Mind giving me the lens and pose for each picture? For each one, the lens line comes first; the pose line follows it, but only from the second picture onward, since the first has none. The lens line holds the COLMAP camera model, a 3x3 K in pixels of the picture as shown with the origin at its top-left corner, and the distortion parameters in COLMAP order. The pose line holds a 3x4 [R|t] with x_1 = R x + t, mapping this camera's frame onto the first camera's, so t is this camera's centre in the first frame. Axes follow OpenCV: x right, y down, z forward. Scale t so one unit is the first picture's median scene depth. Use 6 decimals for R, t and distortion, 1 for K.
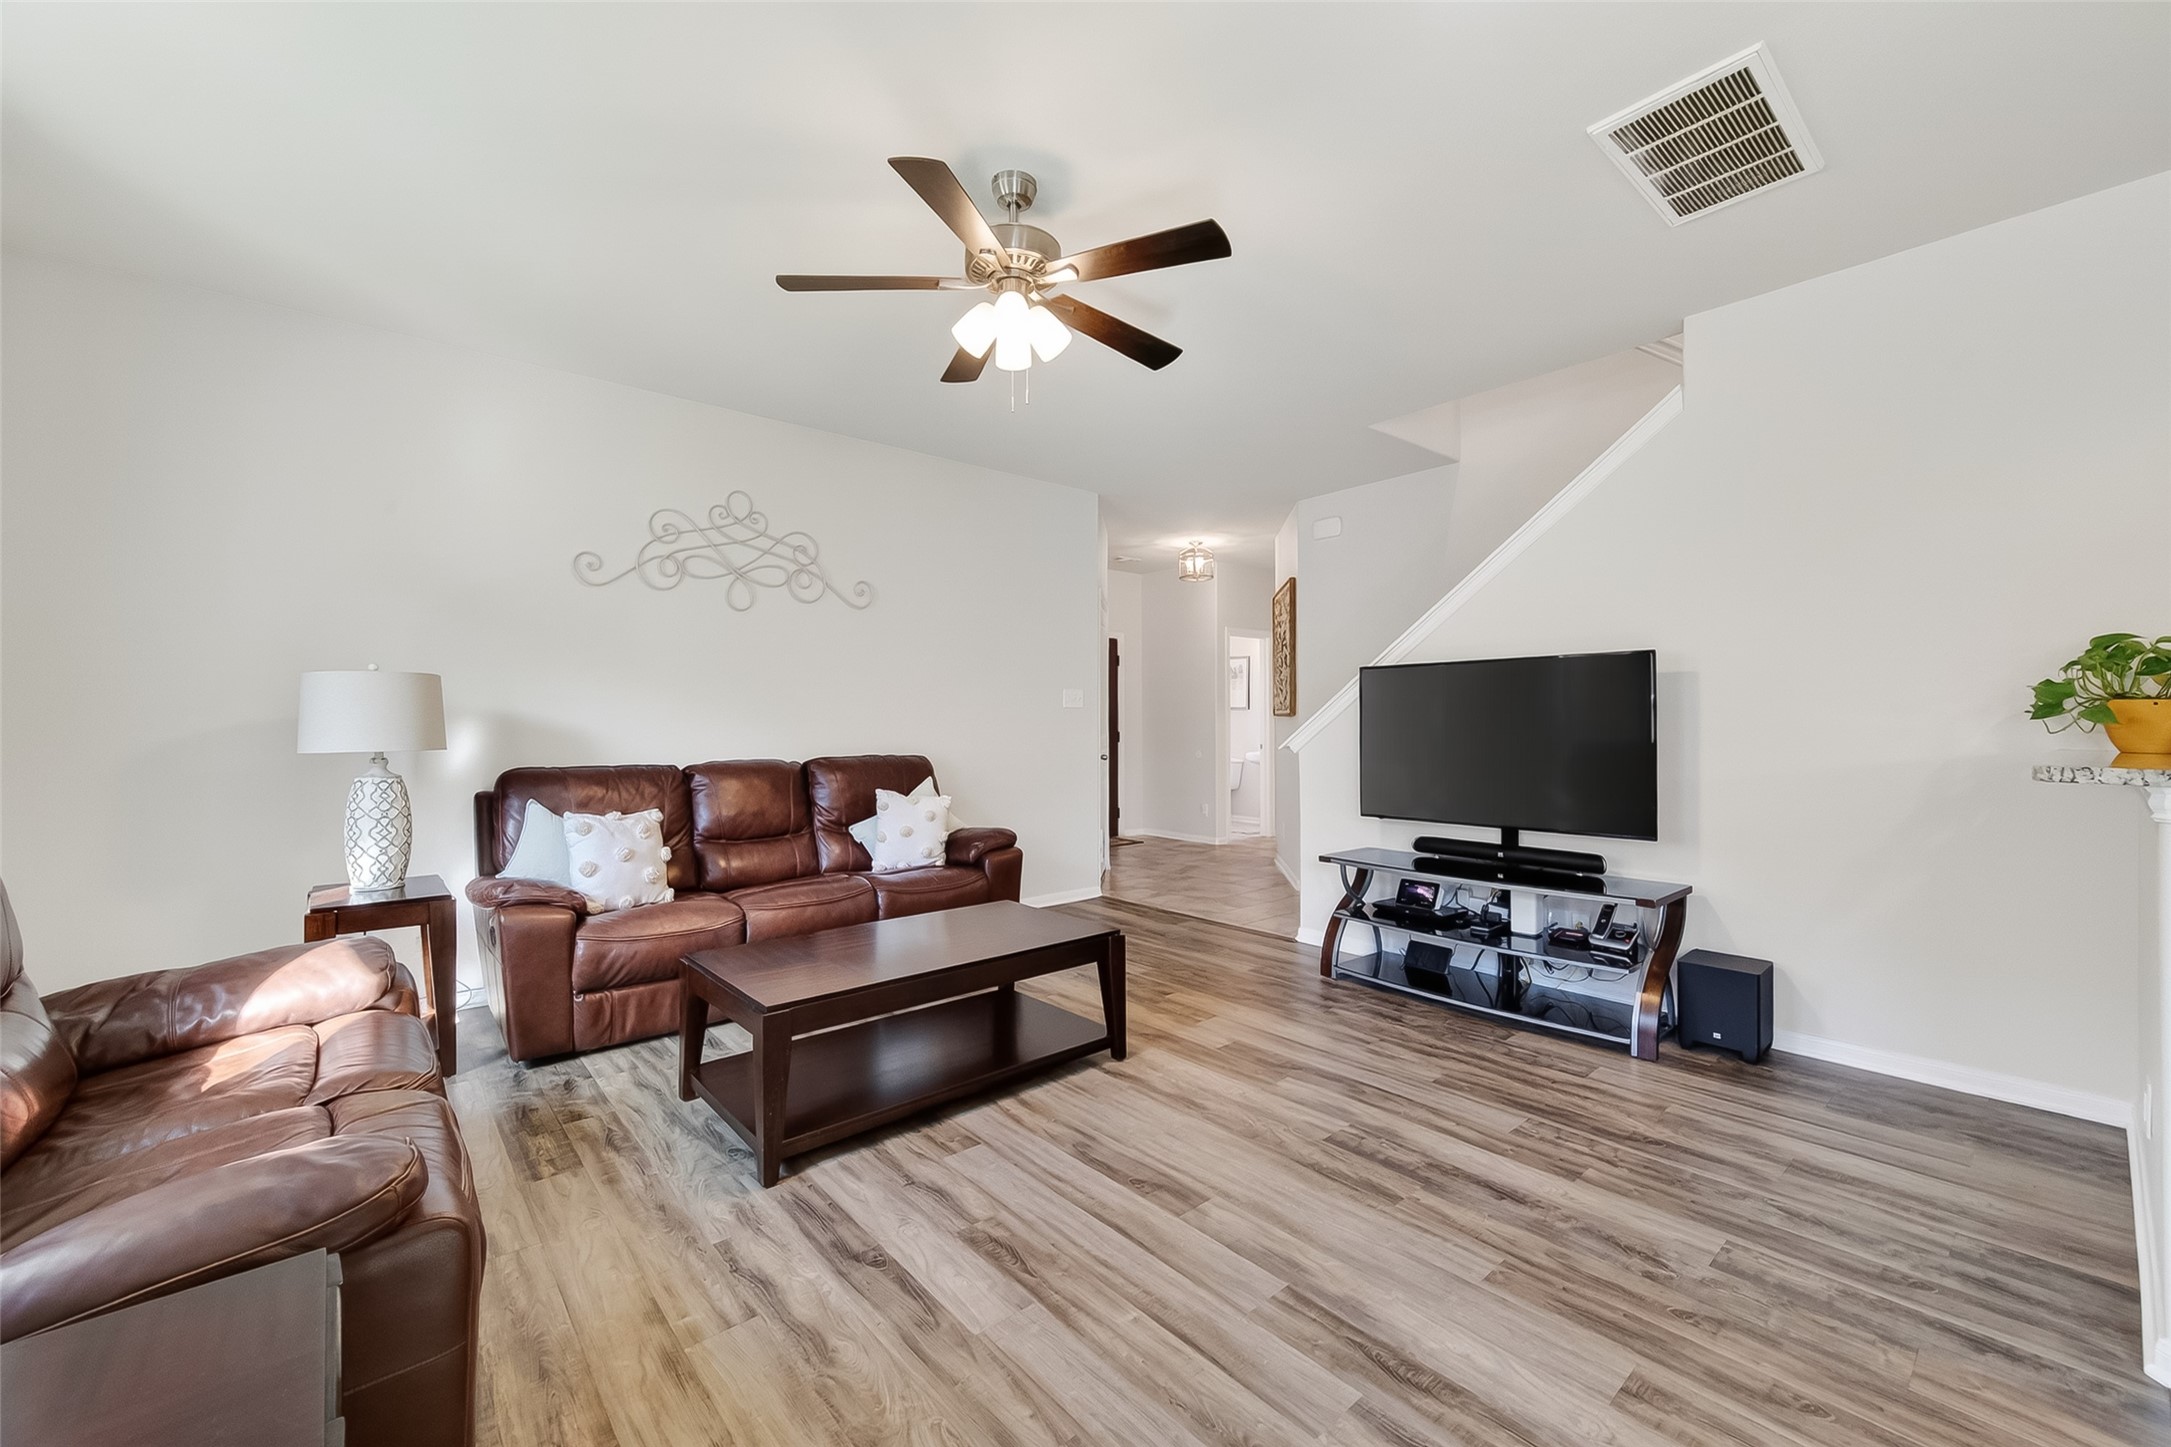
lens RADIAL K [[875.3, 0, 1088.5], [0, 875.3, 726.9], [0, 0, 1]] dist [-0.001691, 0.001528]
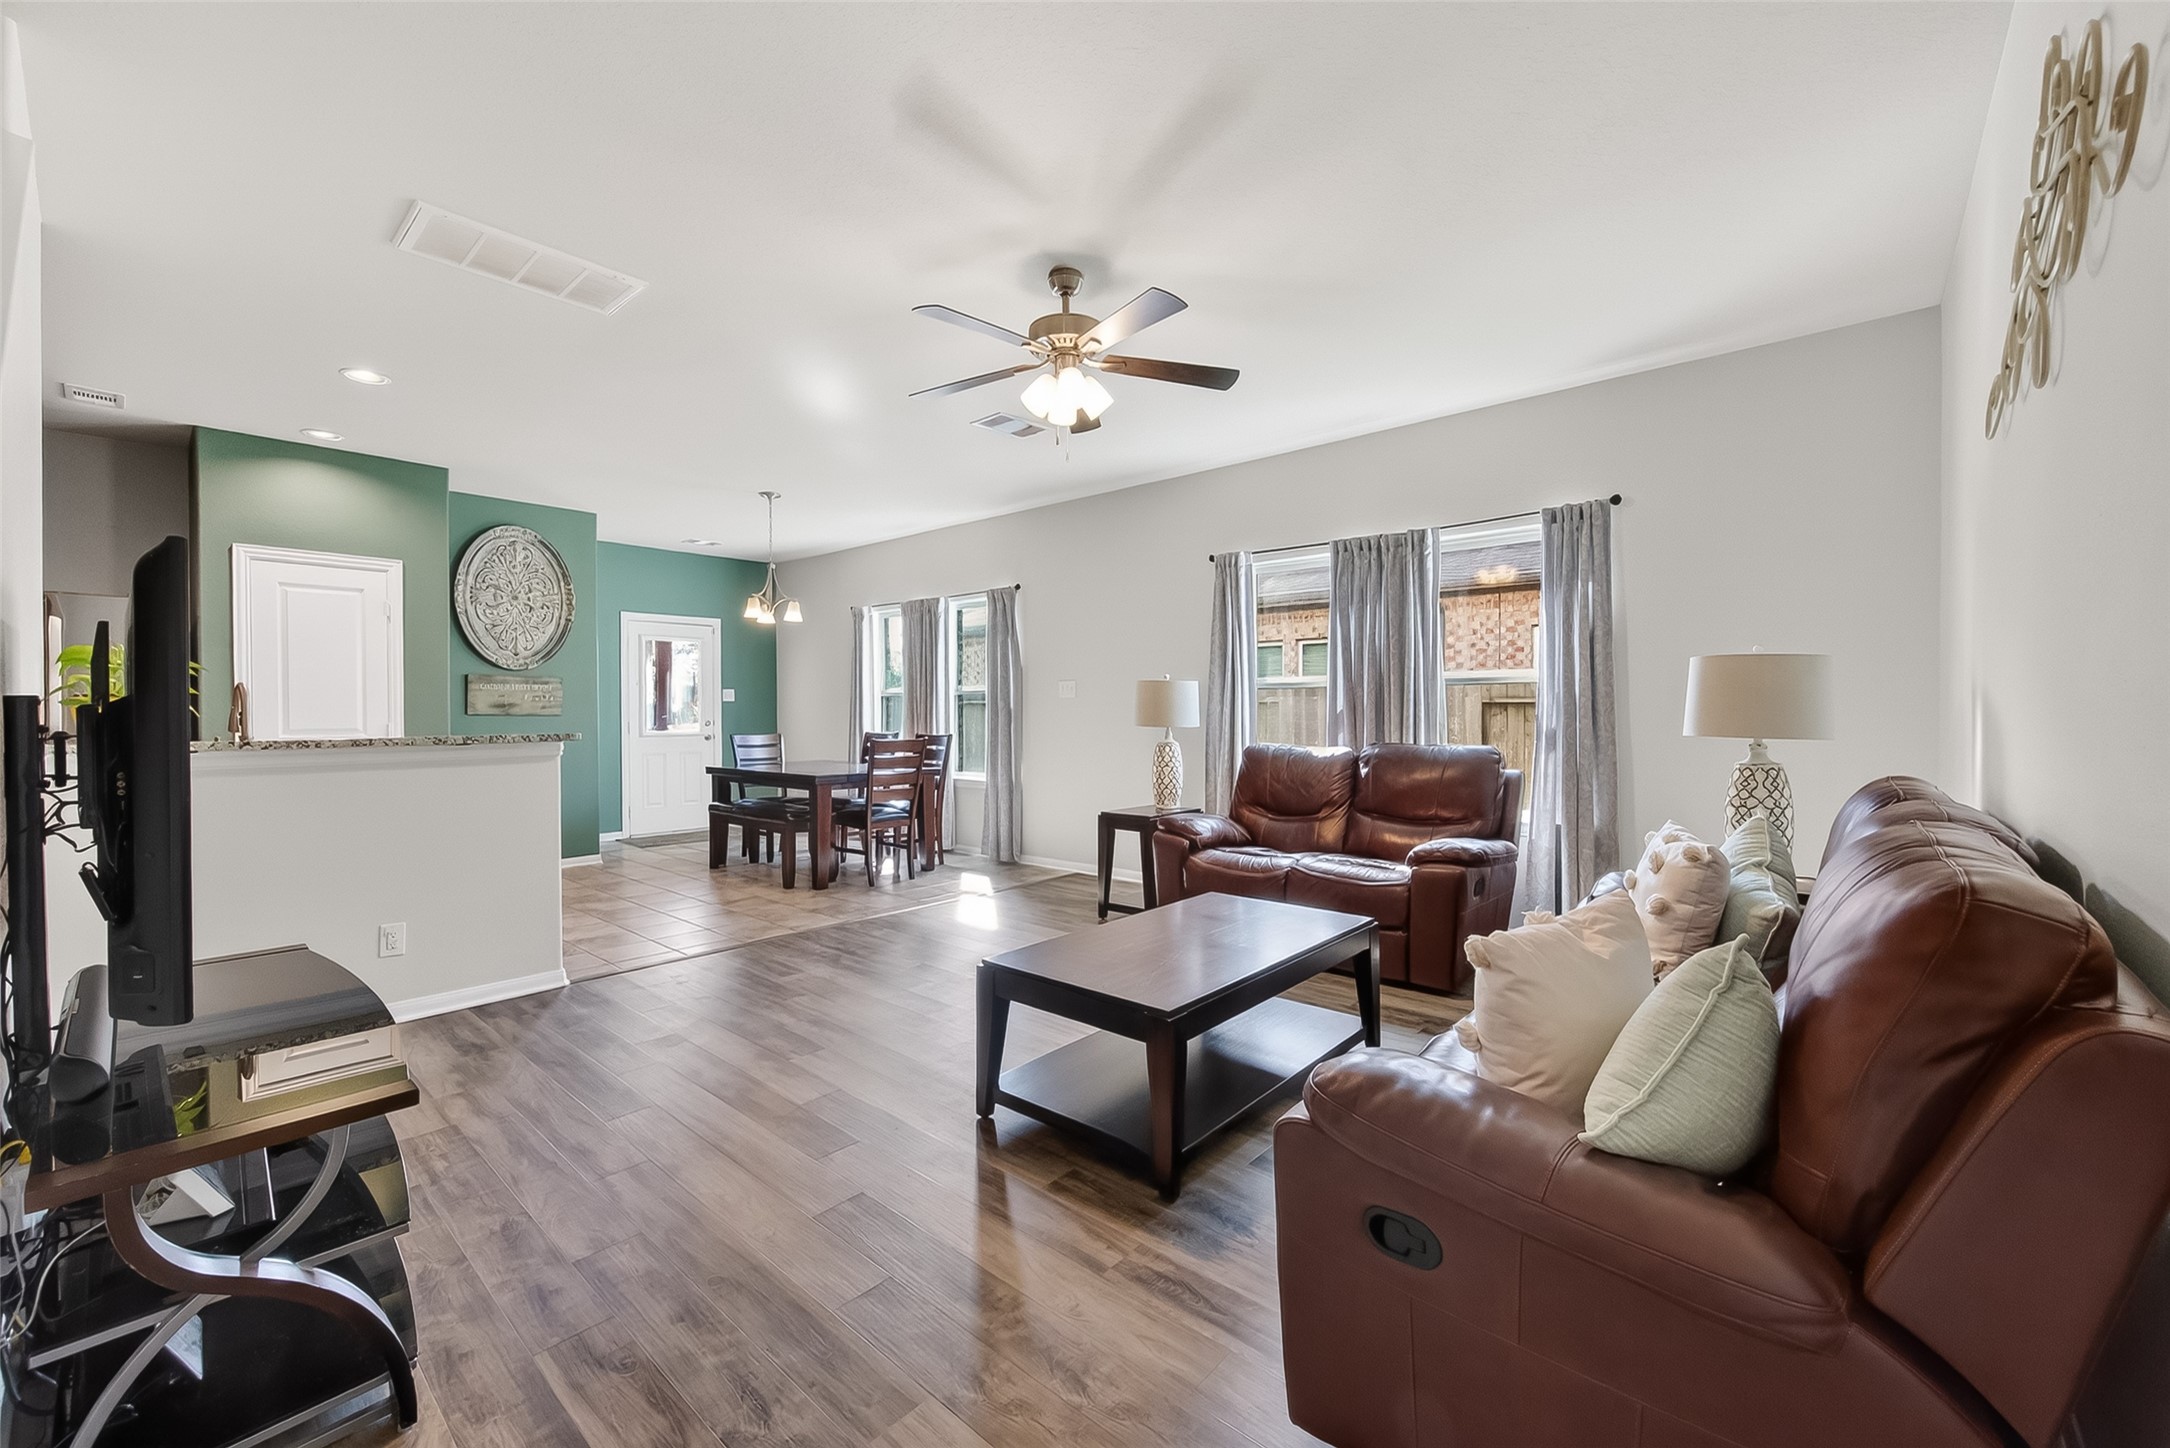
lens RADIAL K [[874.9, 0, 1081.0], [0, 874.9, 713.5], [0, 0, 1]] dist [-0.001691, 0.001528]
pose [[-0.992520, 0.008988, -0.121750, 0.056012], [0.006948, 0.999828, 0.017173, -0.025491], [0.121883, 0.016199, -0.992412, 2.312881]]
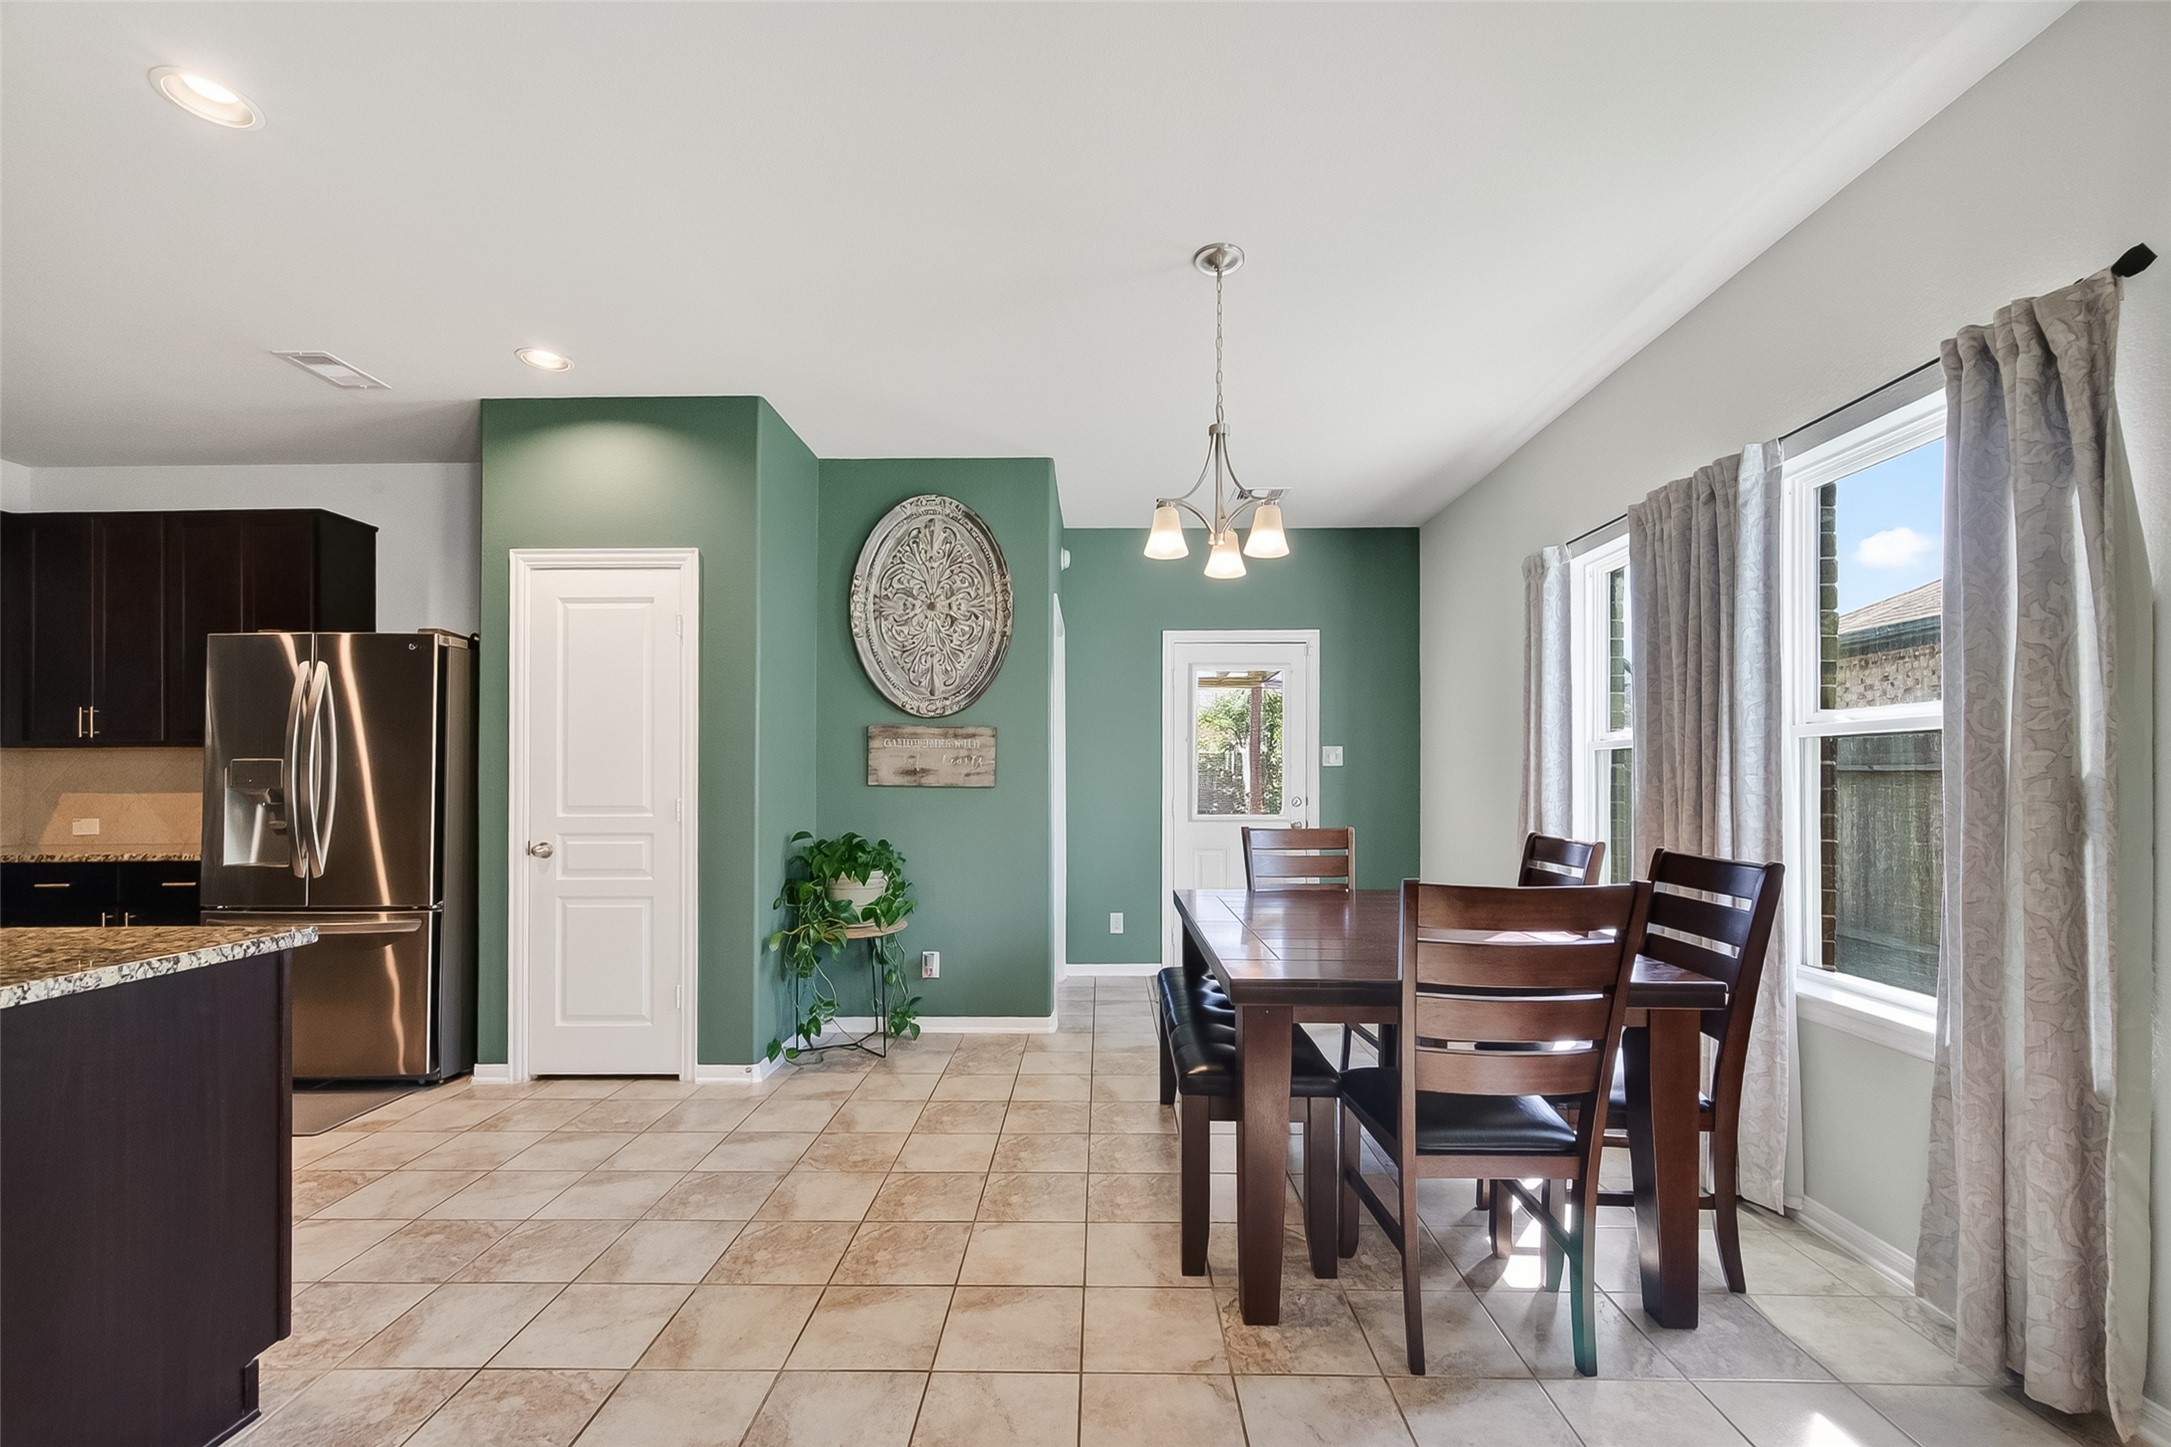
lens RADIAL K [[875.3, 0, 1085.5], [0, 875.3, 774.6], [0, 0, 1]] dist [-0.001691, 0.001528]
pose [[-0.742095, 0.009834, 0.670223, 0.058713], [0.011721, 0.999930, -0.001694, -0.004636], [-0.670193, 0.006598, -0.742158, 0.533762]]
